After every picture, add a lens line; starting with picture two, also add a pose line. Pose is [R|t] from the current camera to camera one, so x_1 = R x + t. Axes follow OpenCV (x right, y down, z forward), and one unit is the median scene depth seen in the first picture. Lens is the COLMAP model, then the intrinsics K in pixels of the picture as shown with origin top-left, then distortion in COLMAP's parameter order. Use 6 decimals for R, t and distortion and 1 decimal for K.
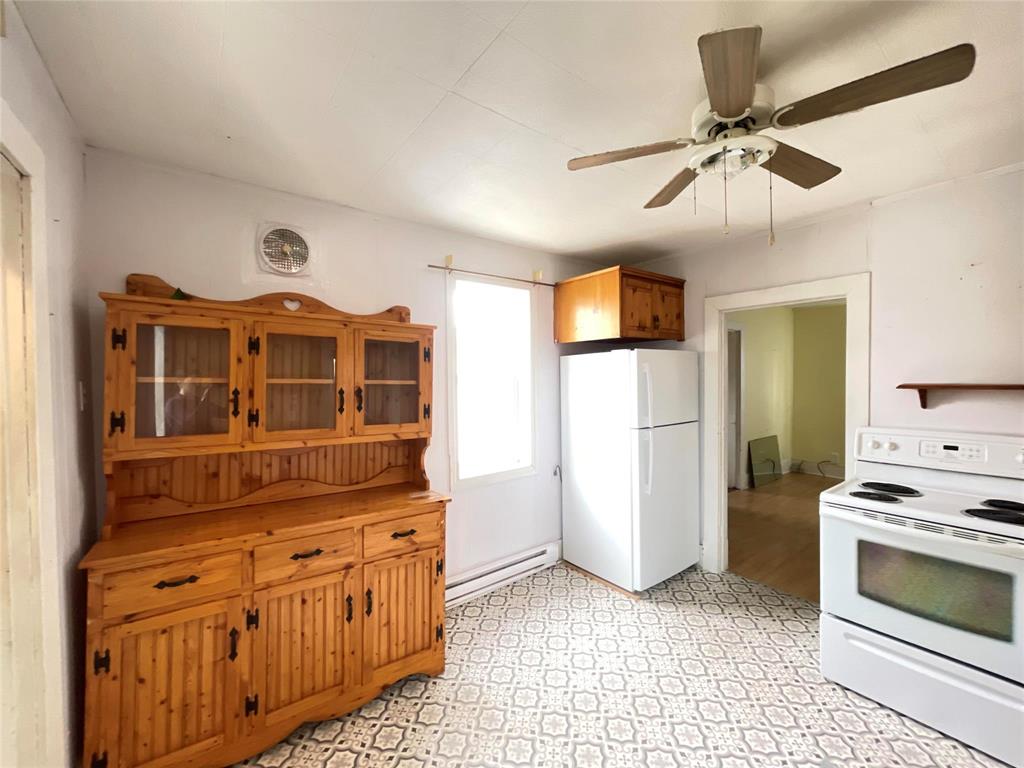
lens RADIAL K [[414.6, 0, 512.9], [0, 414.6, 384.5], [0, 0, 1]] dist [0.000256, 0.000080]
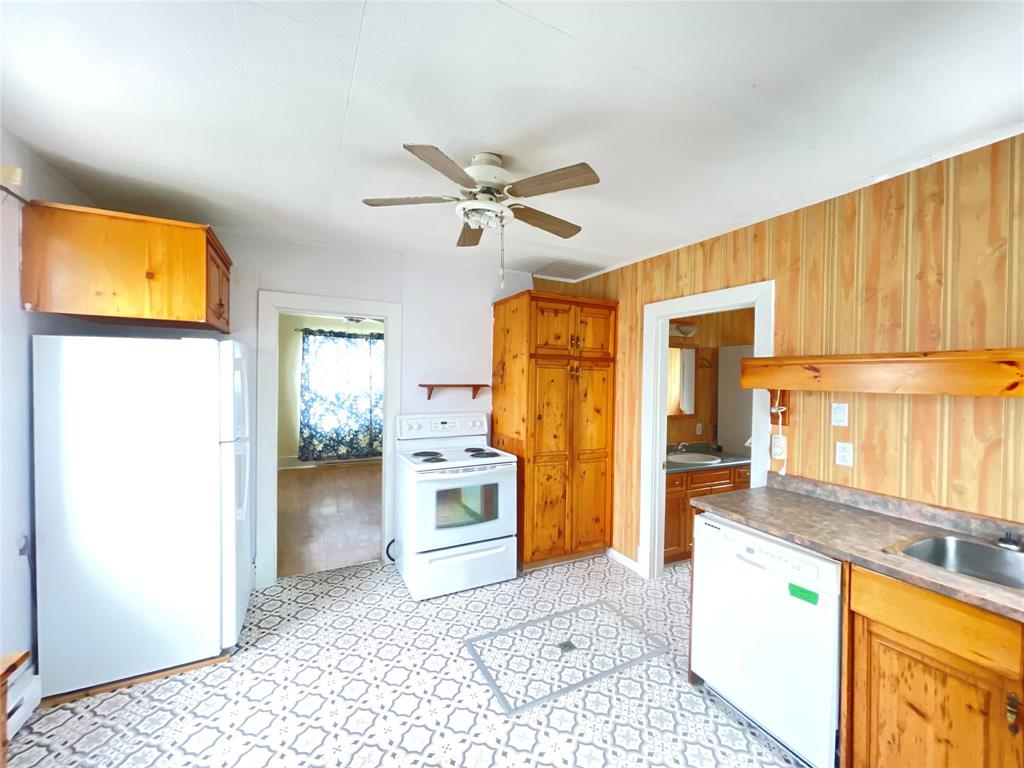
lens RADIAL K [[414.6, 0, 512.9], [0, 414.6, 384.5], [0, 0, 1]] dist [0.000256, 0.000080]
pose [[0.174694, -0.003042, 0.984618, -0.481356], [0.004142, 0.999989, 0.002354, -0.001815], [-0.984614, 0.003667, 0.174704, 0.418021]]
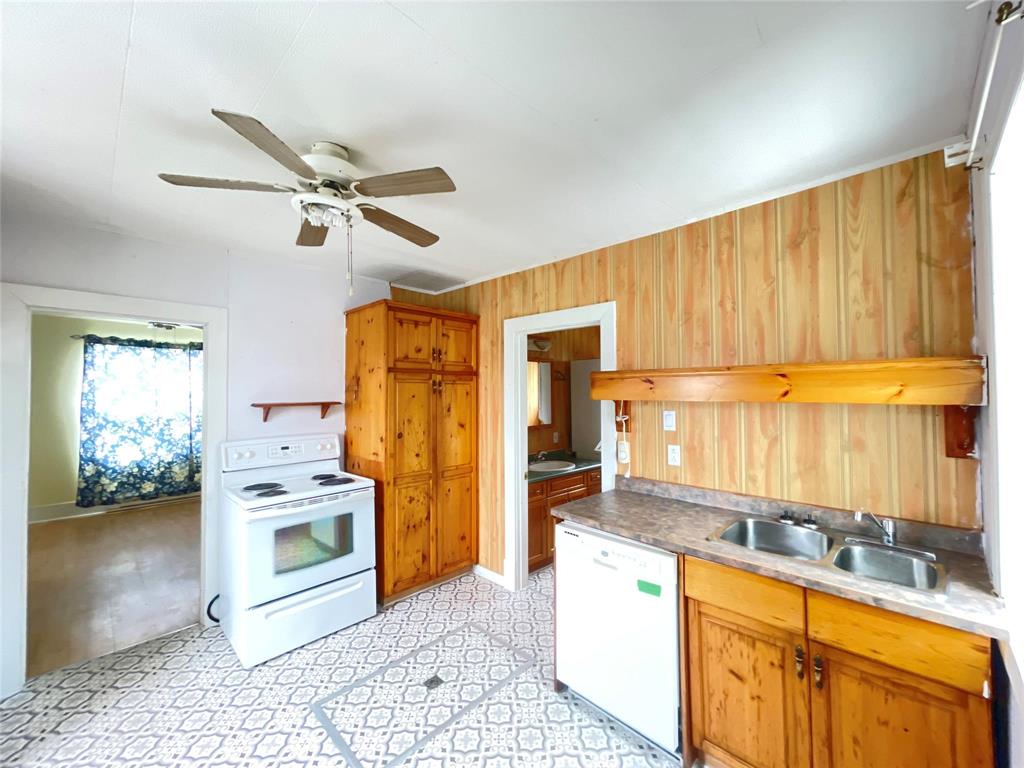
lens RADIAL K [[414.6, 0, 512.9], [0, 414.6, 384.5], [0, 0, 1]] dist [0.000256, 0.000080]
pose [[-0.146728, 0.026801, 0.988814, -0.434223], [0.027967, 0.999346, -0.022936, -0.008981], [-0.988782, 0.024289, -0.147381, 0.410317]]
